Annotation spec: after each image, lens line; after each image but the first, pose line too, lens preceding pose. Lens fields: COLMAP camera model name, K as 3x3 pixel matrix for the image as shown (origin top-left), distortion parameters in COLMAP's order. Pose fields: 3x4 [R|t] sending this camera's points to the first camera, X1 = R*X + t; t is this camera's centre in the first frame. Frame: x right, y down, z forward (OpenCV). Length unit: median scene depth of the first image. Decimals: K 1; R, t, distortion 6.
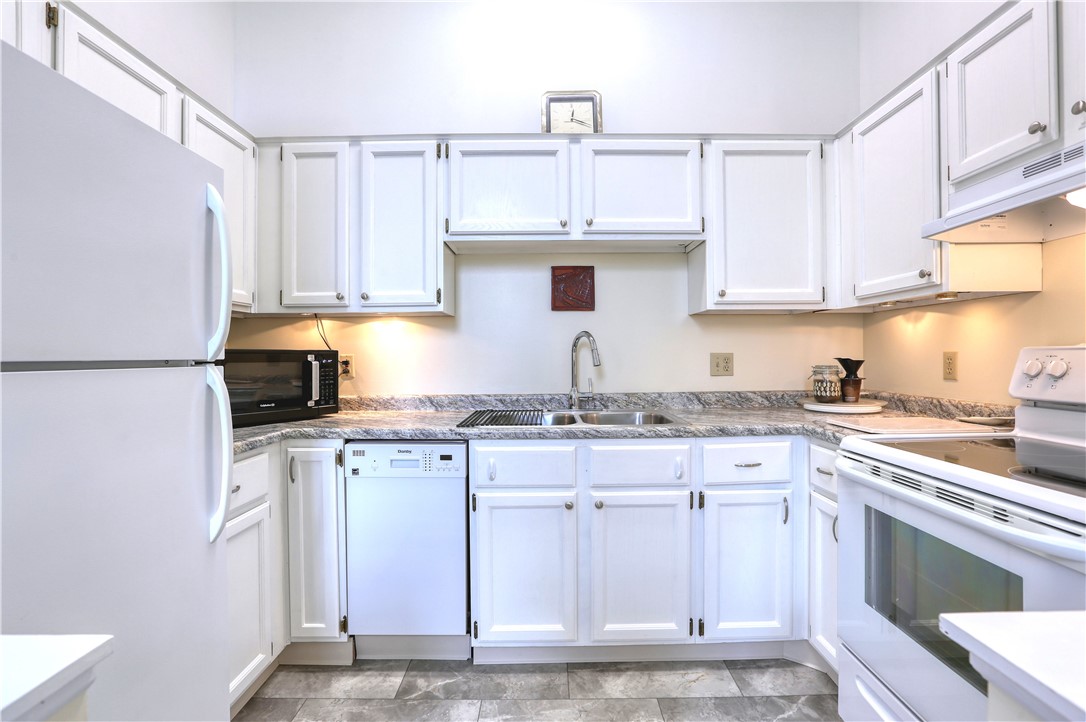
lens RADIAL K [[495.8, 0, 546.0], [0, 495.8, 350.6], [0, 0, 1]] dist [-0.010796, 0.010224]
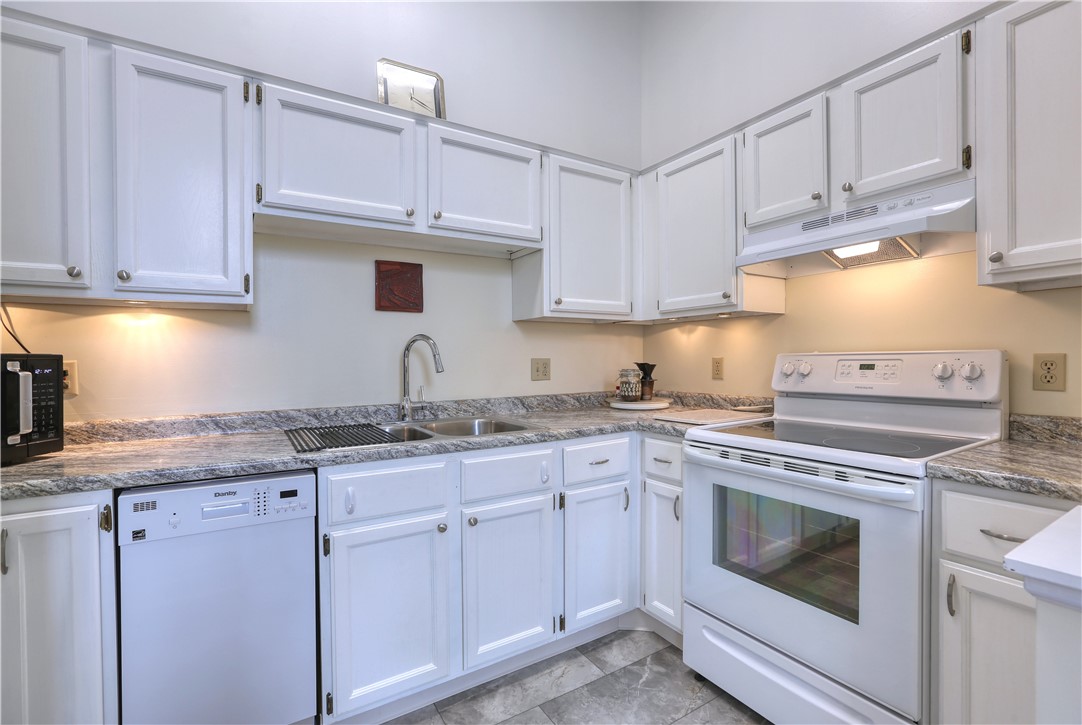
lens RADIAL K [[494.0, 0, 549.4], [0, 494.0, 360.5], [0, 0, 1]] dist [-0.010796, 0.010224]
pose [[0.858028, -0.002962, 0.513594, -0.233246], [-0.000924, 0.999973, 0.007310, 0.001820], [-0.513602, -0.006747, 0.858002, 0.127153]]
